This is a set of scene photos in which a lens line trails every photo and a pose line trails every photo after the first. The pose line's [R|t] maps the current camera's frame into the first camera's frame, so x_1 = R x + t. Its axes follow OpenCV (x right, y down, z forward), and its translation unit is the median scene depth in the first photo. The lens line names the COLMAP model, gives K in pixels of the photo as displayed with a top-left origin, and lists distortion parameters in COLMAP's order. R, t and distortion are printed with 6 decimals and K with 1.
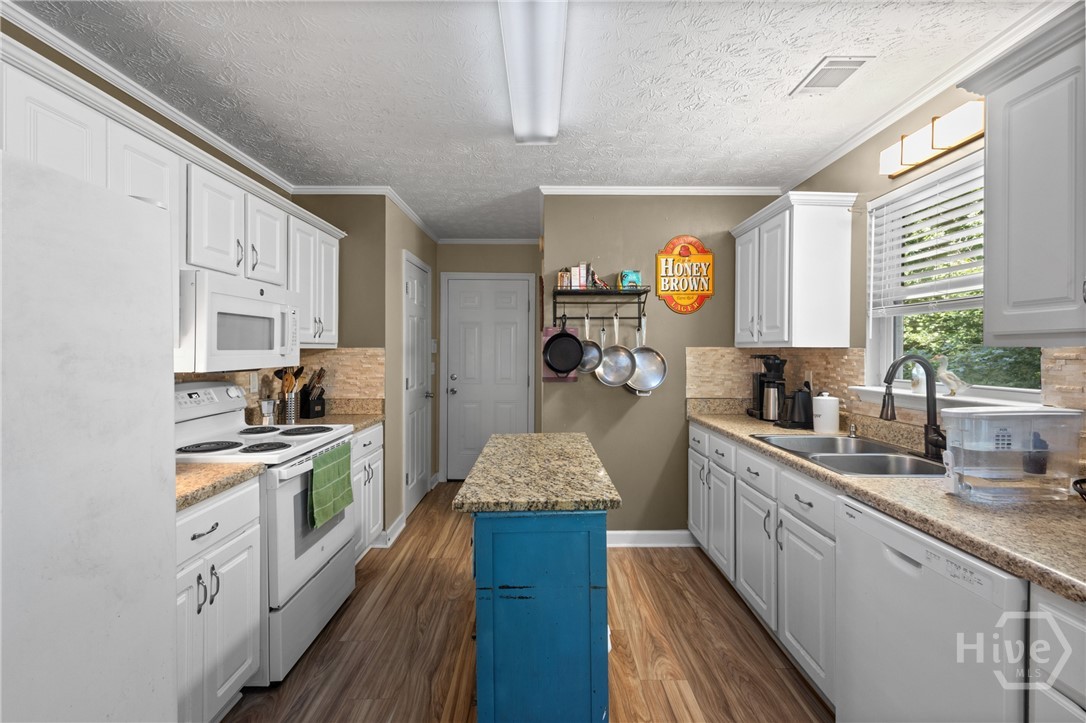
lens RADIAL K [[494.0, 0, 545.9], [0, 494.0, 350.4], [0, 0, 1]] dist [0.007811, -0.000549]
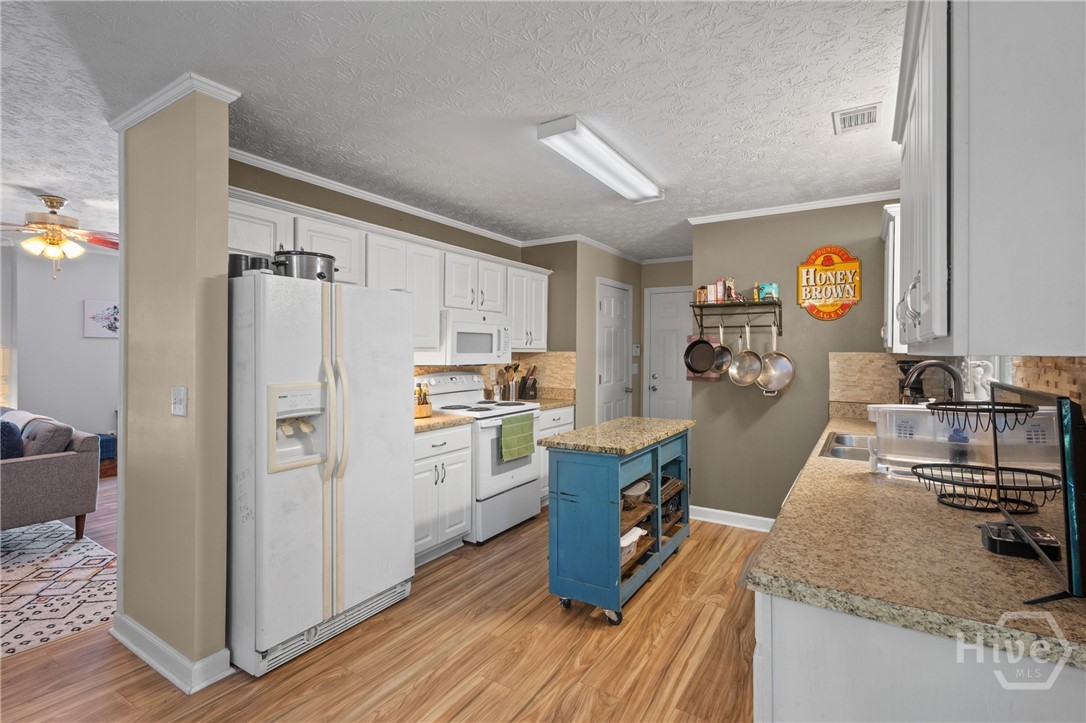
lens RADIAL K [[494.0, 0, 545.9], [0, 494.0, 350.4], [0, 0, 1]] dist [0.007811, -0.000549]
pose [[0.847953, 0.002398, -0.530066, 0.349143], [-0.005581, 0.999975, -0.004404, -0.002842], [0.530042, 0.006692, 0.847945, -0.218063]]
